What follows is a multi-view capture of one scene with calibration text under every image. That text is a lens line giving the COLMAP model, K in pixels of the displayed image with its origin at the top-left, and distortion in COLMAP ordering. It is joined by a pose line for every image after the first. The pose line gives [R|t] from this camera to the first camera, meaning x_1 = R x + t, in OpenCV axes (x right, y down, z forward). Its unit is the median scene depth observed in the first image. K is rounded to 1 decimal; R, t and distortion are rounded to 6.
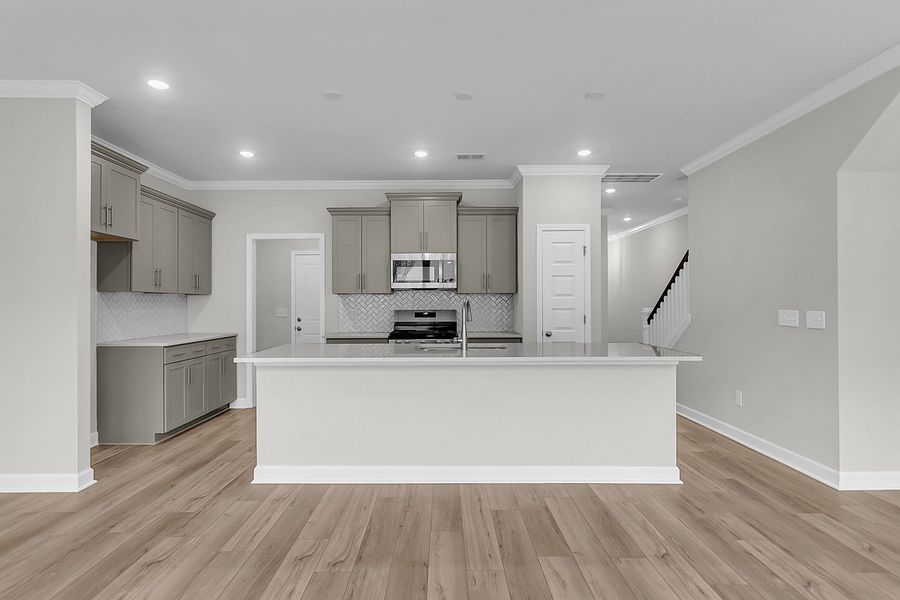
lens RADIAL K [[483.4, 0, 446.0], [0, 483.4, 303.4], [0, 0, 1]] dist [0.003784, 0.001225]
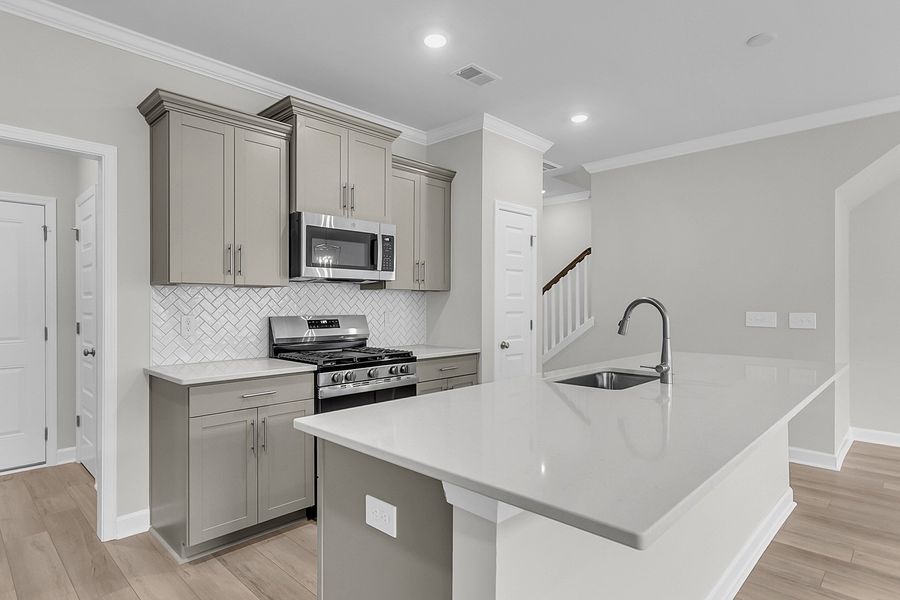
lens RADIAL K [[483.4, 0, 446.0], [0, 483.4, 303.4], [0, 0, 1]] dist [0.003784, 0.001225]
pose [[0.701241, 0.002114, 0.712921, -0.446793], [-0.002553, 0.999997, -0.000454, -0.002246], [-0.712919, -0.001501, 0.701244, 0.592306]]
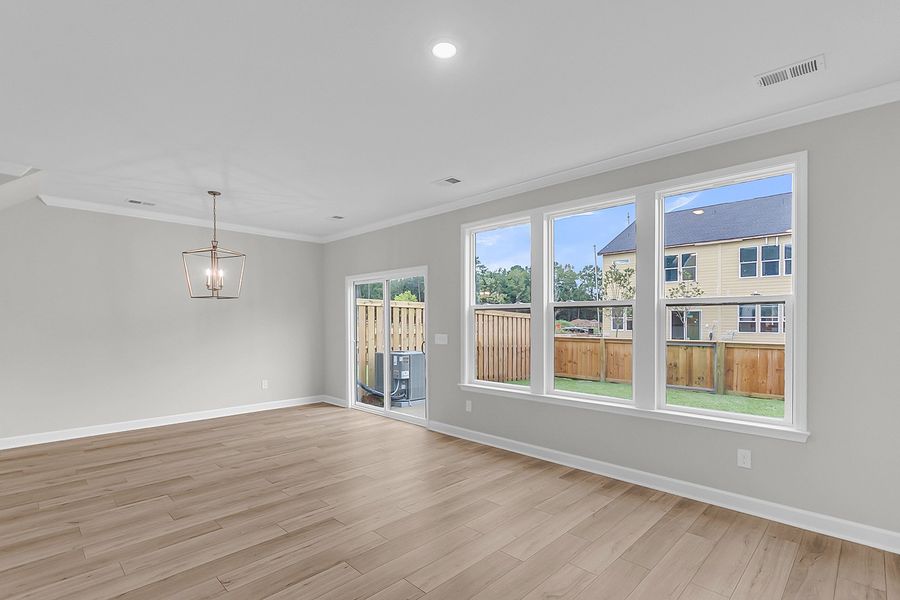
lens RADIAL K [[430.8, 0, 446.4], [0, 430.8, 319.8], [0, 0, 1]] dist [0.002440, 0.000474]
pose [[-0.706266, 0.003419, 0.707938, -0.581690], [0.000154, 0.999989, -0.004675, -0.020485], [-0.707946, -0.003193, -0.706259, 0.569510]]
